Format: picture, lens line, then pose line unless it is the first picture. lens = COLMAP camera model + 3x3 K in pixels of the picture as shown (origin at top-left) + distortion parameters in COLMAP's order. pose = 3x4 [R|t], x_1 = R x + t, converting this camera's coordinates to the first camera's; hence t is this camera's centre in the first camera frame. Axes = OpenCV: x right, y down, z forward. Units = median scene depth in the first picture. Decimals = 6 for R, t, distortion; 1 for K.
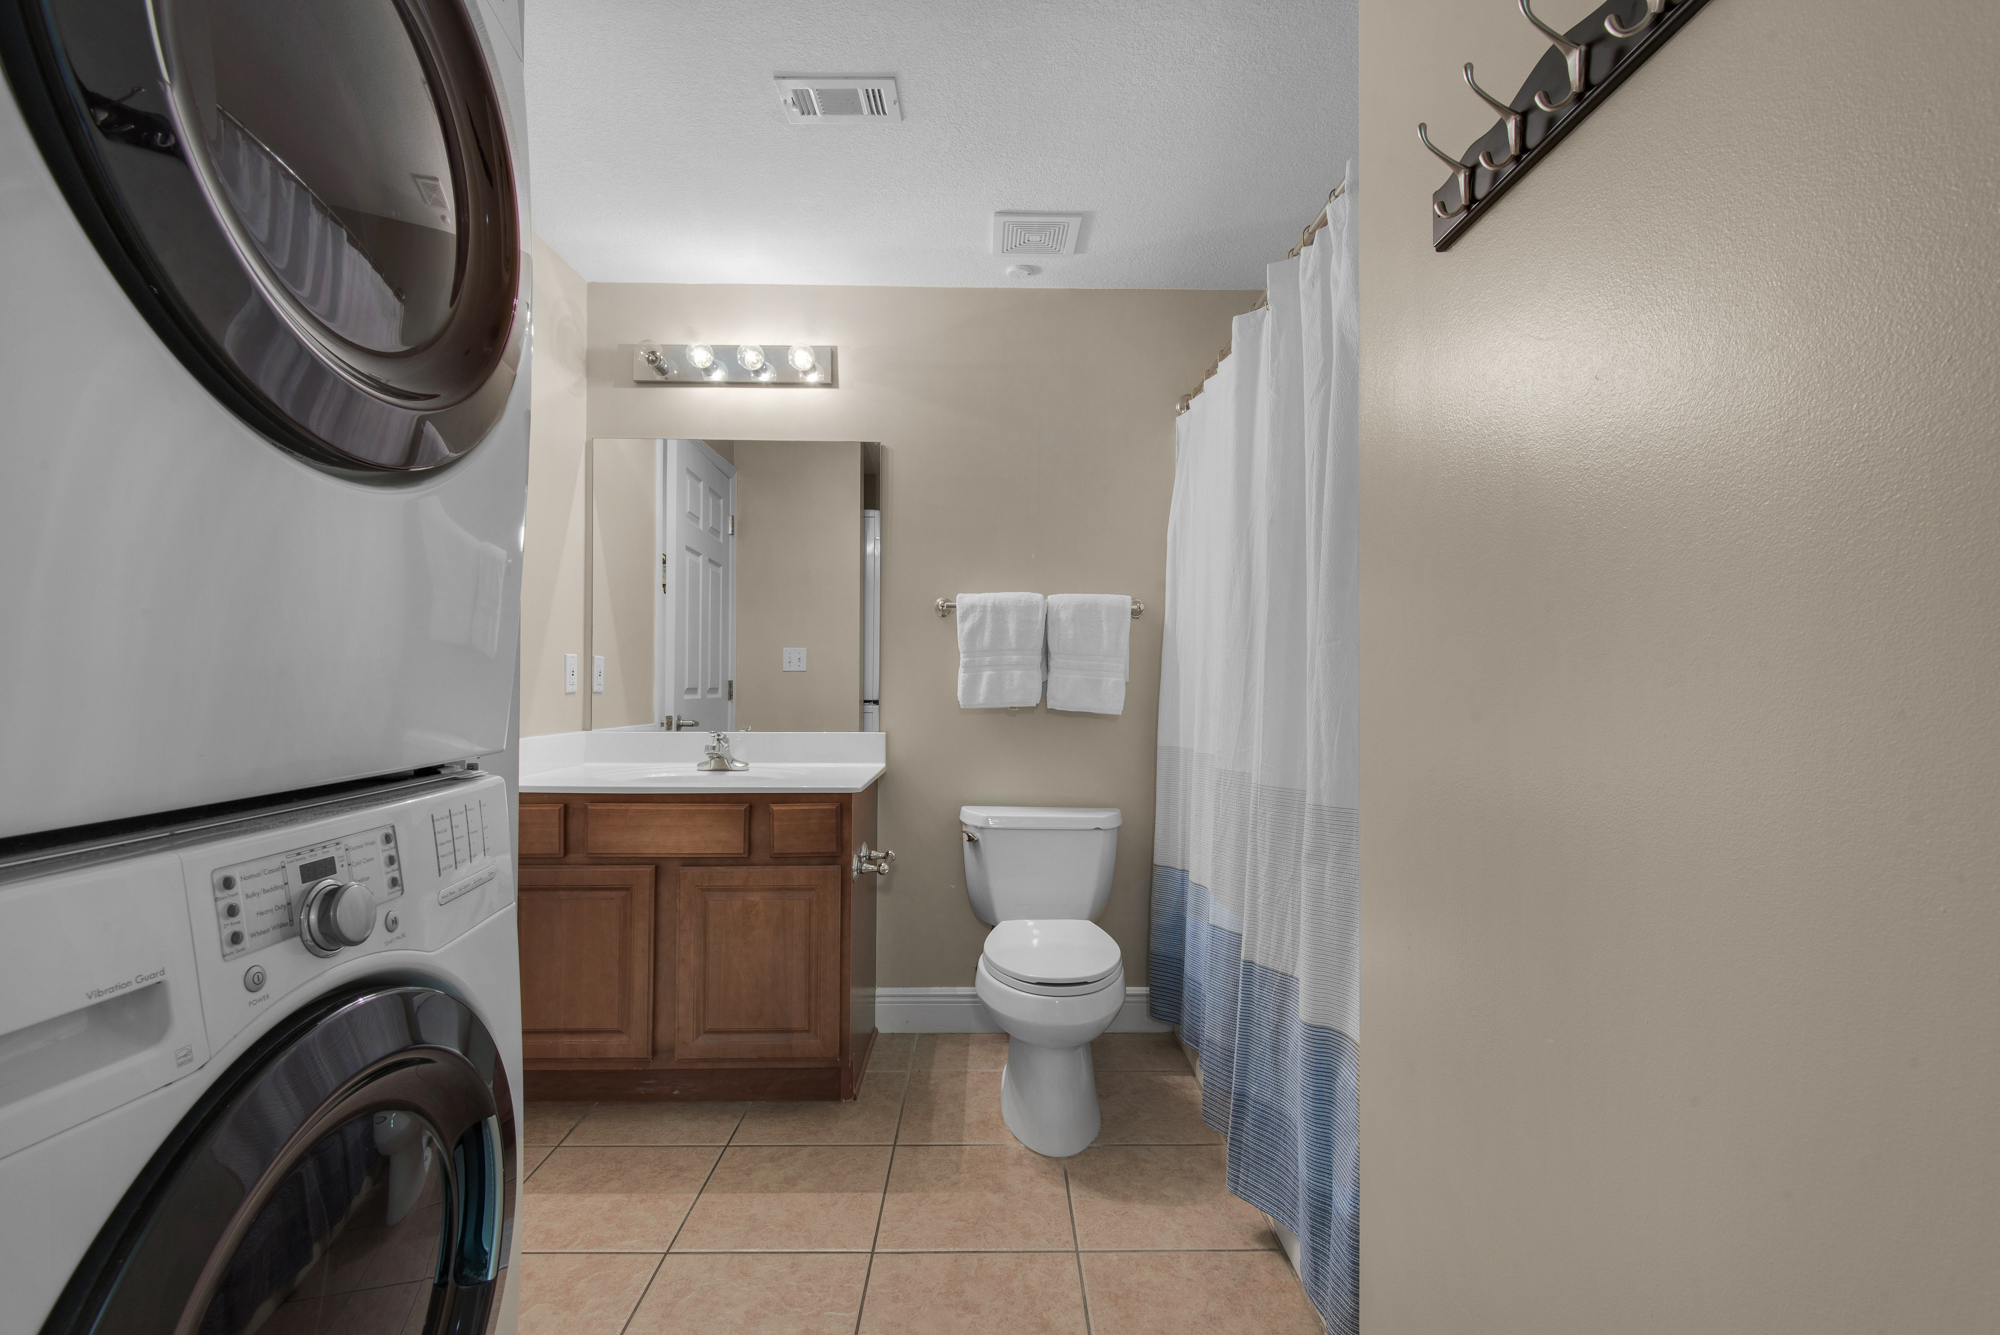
lens RADIAL K [[907.3, 0, 995.3], [0, 907.3, 674.4], [0, 0, 1]] dist [0.026219, -0.012581]
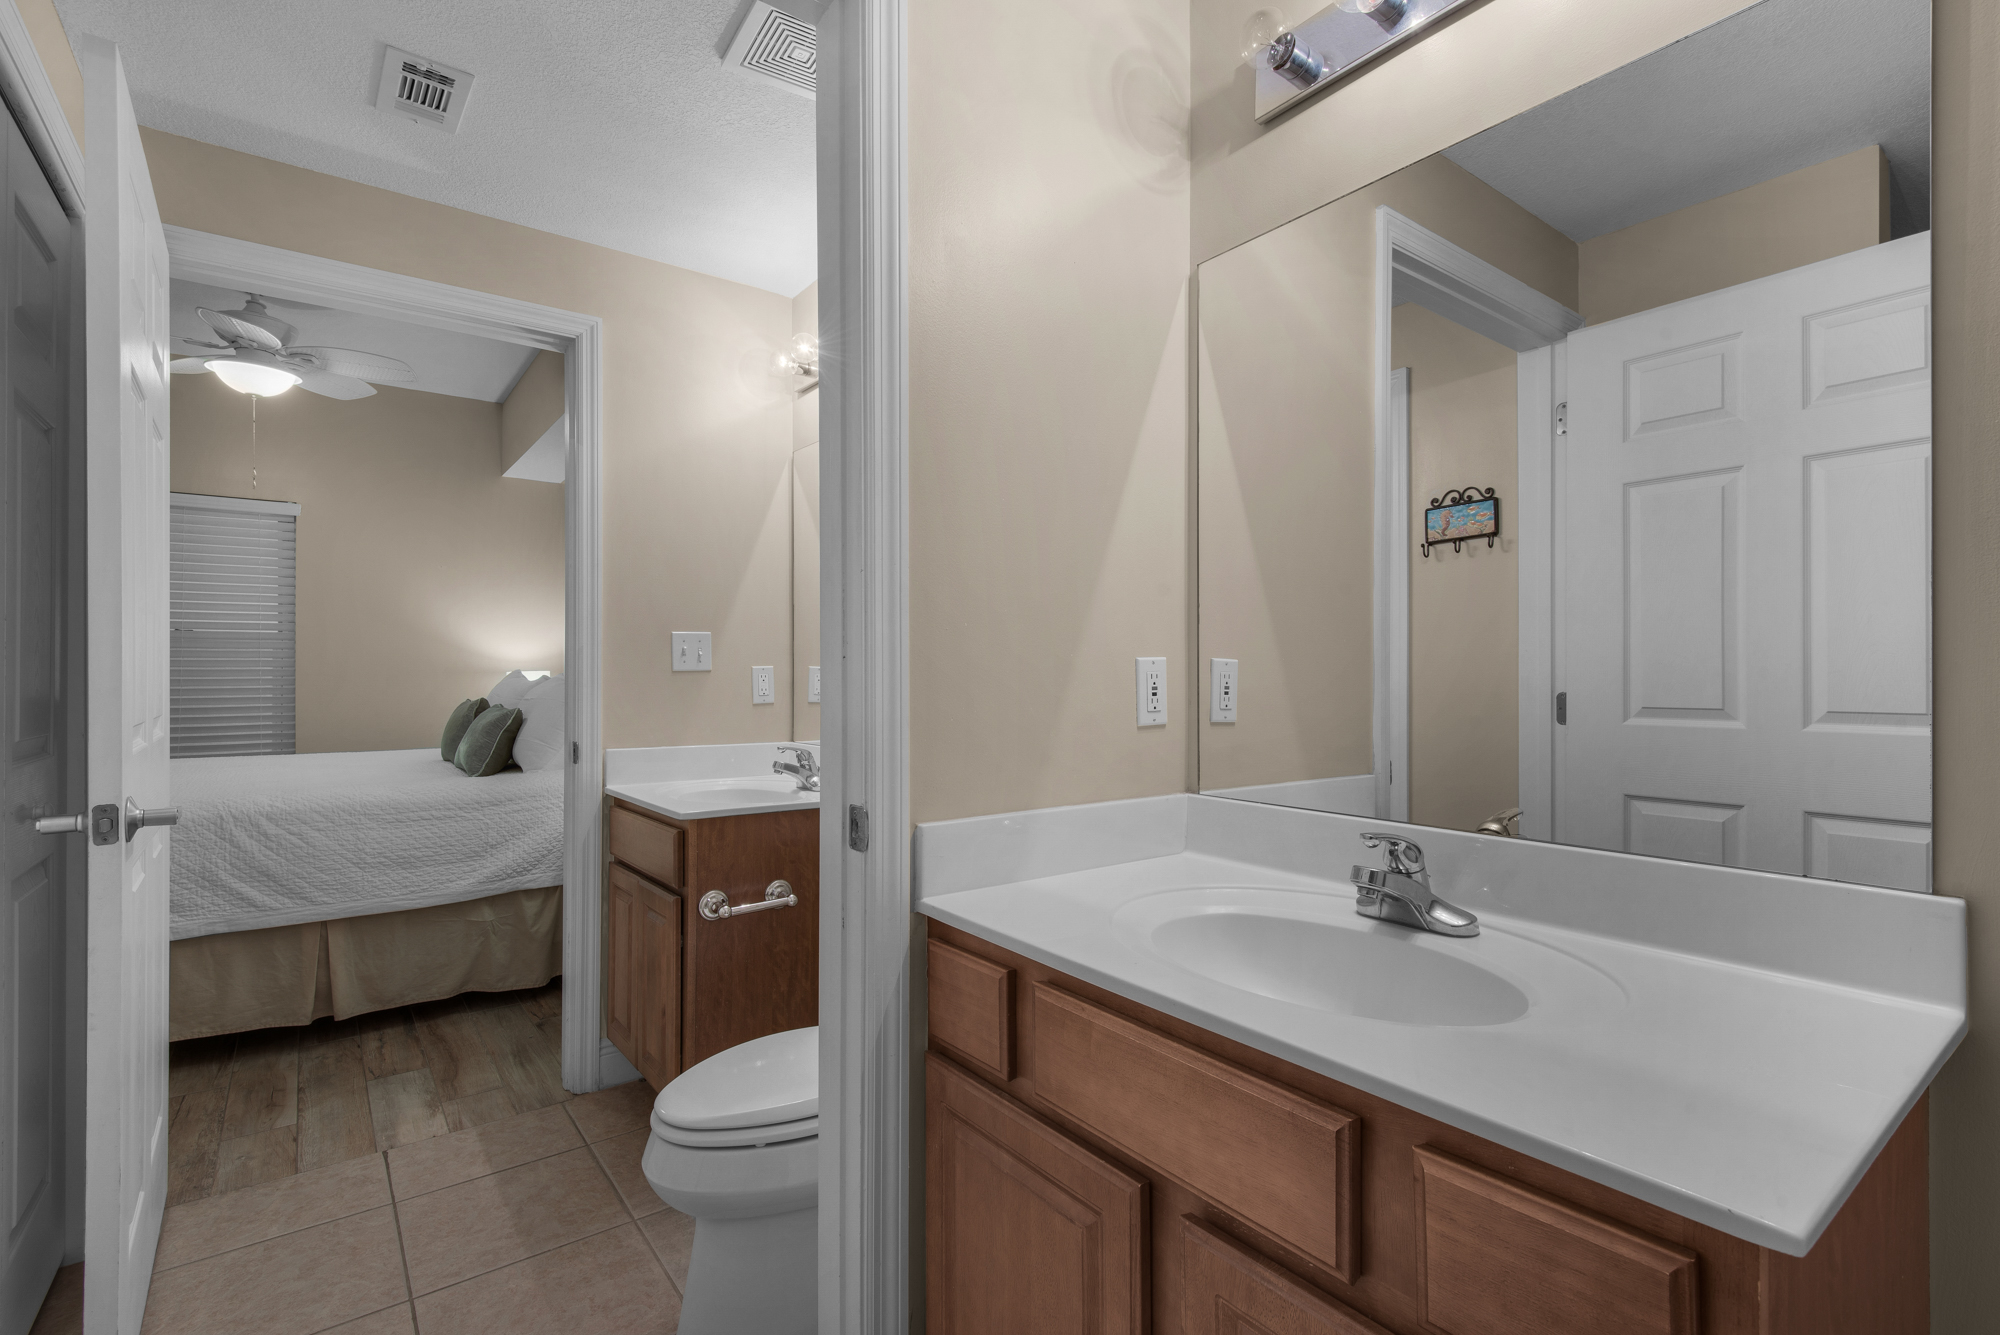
lens RADIAL K [[907.3, 0, 1014.4], [0, 907.3, 670.5], [0, 0, 1]] dist [0.026219, -0.012581]
pose [[0.607989, -0.006022, -0.793922, -0.075263], [0.002221, 0.999980, -0.005885, -0.010981], [0.793942, 0.001814, 0.607991, 0.606657]]
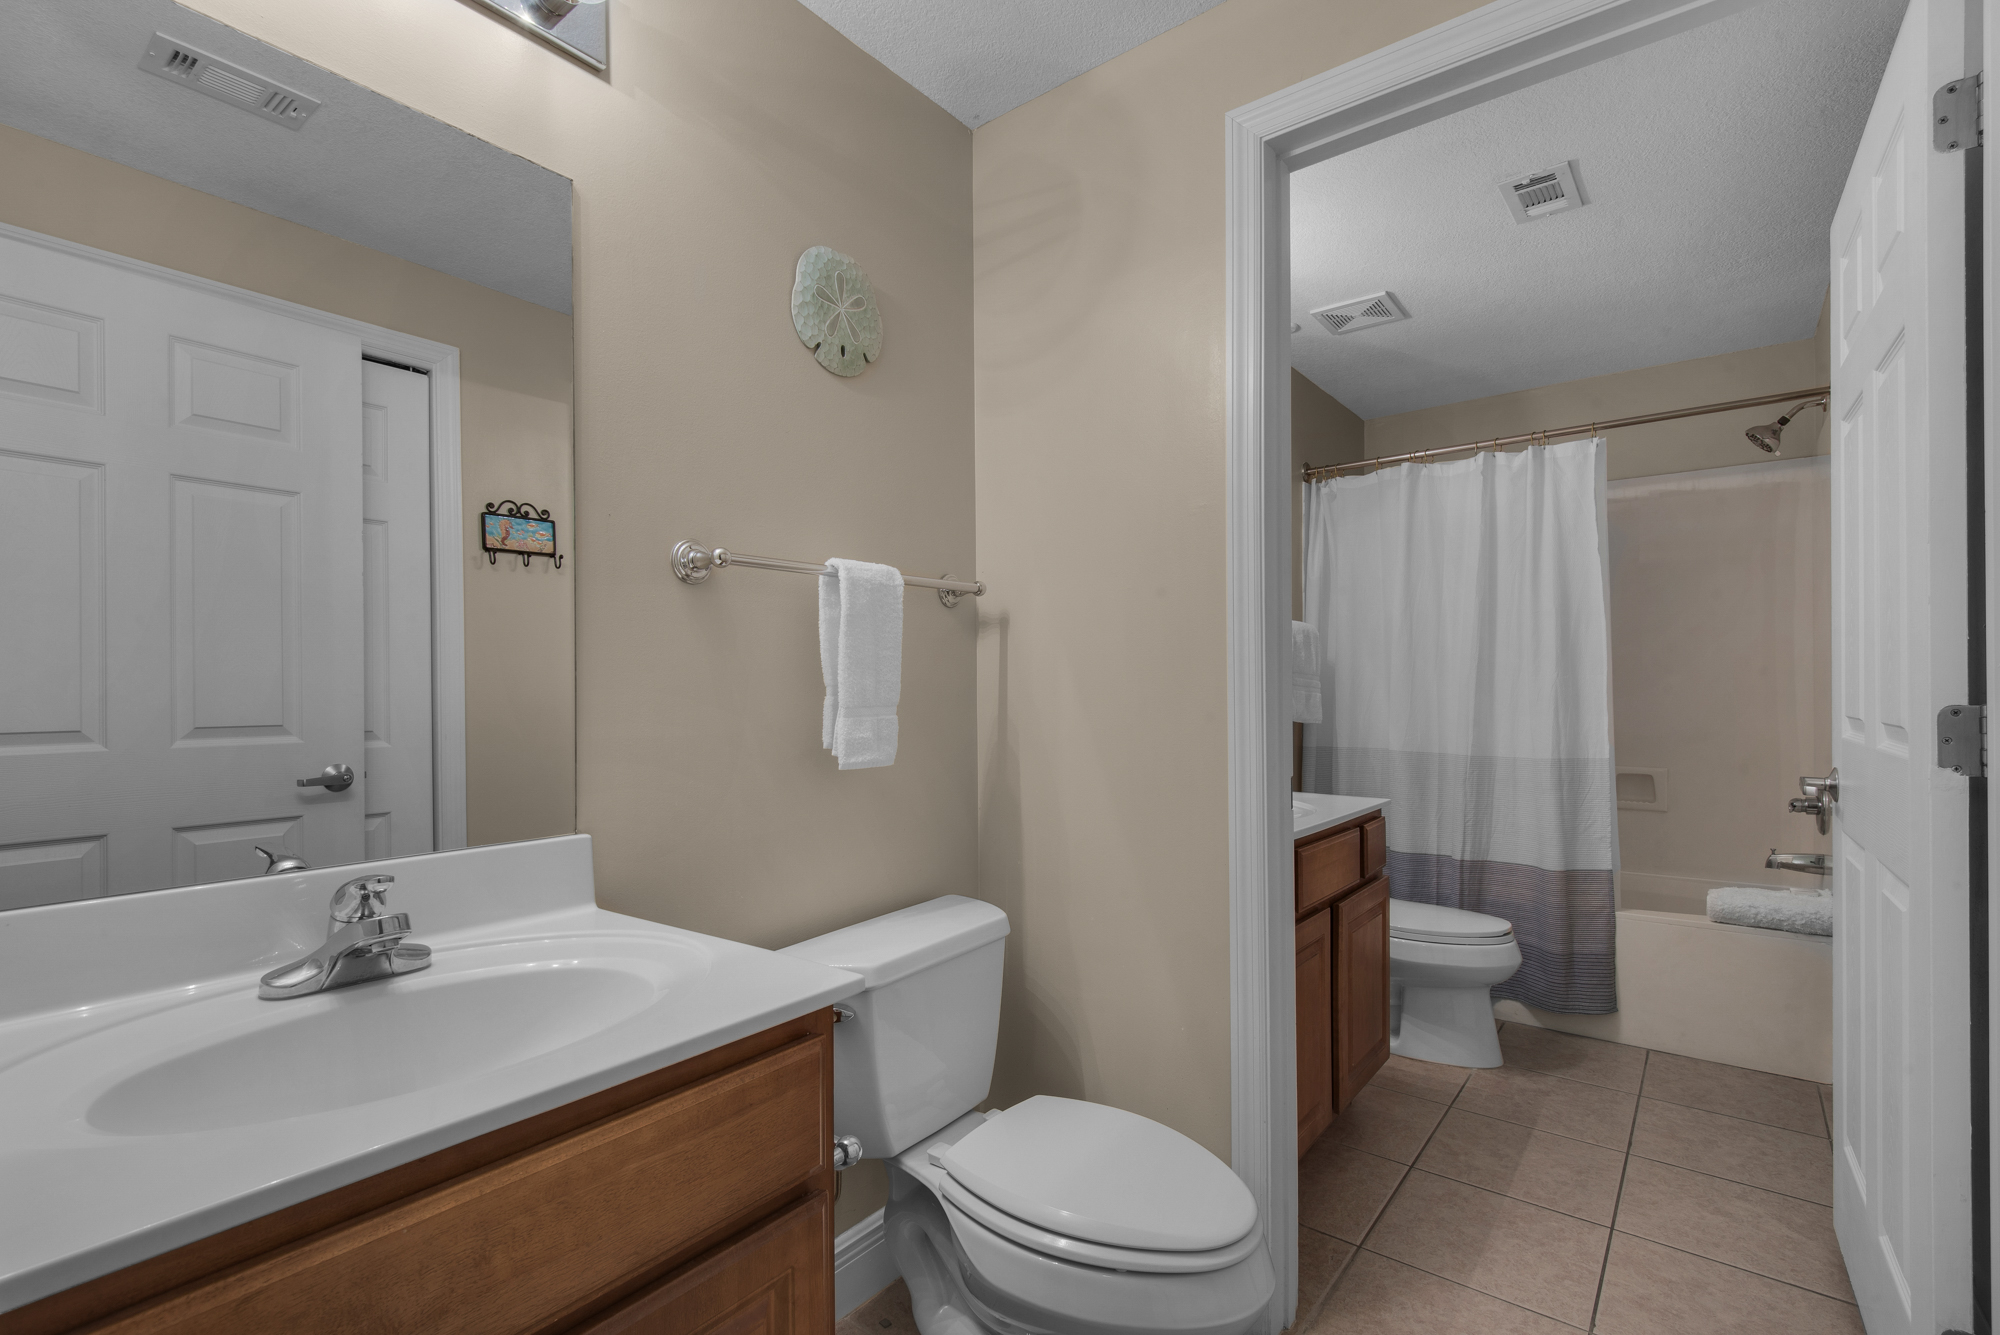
lens RADIAL K [[907.3, 0, 997.4], [0, 907.3, 684.6], [0, 0, 1]] dist [0.026219, -0.012581]
pose [[0.630718, -0.004554, 0.775999, -1.069951], [0.007240, 0.999974, -0.000017, -0.011319], [-0.775979, 0.005629, 0.630734, 0.565699]]
